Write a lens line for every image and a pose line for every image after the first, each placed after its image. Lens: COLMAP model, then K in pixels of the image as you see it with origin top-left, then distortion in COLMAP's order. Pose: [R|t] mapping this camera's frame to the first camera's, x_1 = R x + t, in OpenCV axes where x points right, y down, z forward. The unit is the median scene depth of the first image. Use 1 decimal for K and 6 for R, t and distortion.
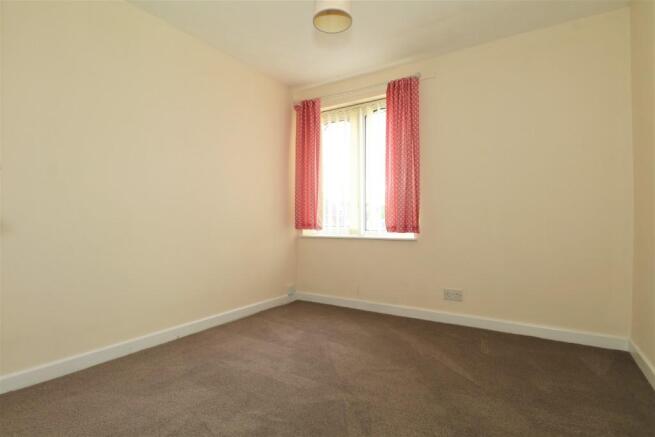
lens RADIAL K [[328.8, 0, 327.5], [0, 328.8, 218.5], [0, 0, 1]] dist [0.022932, -0.019529]
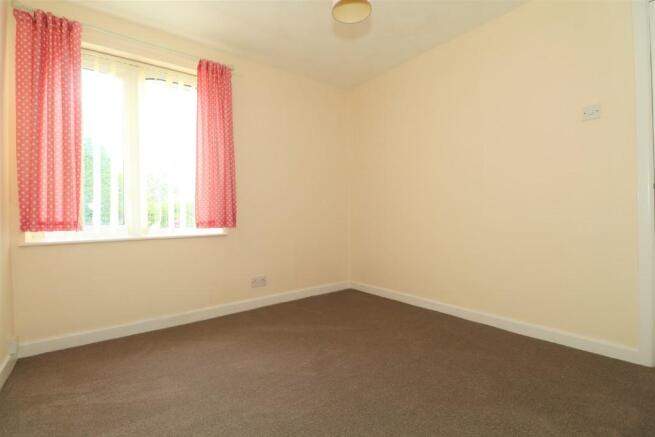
lens RADIAL K [[306.5, 0, 326.9], [0, 306.5, 214.1], [0, 0, 1]] dist [0.000090, -0.011346]
pose [[0.343338, -0.004124, 0.939203, -0.466966], [0.002715, 0.999991, 0.003399, 0.001596], [-0.939208, 0.001383, 0.343346, 0.394983]]
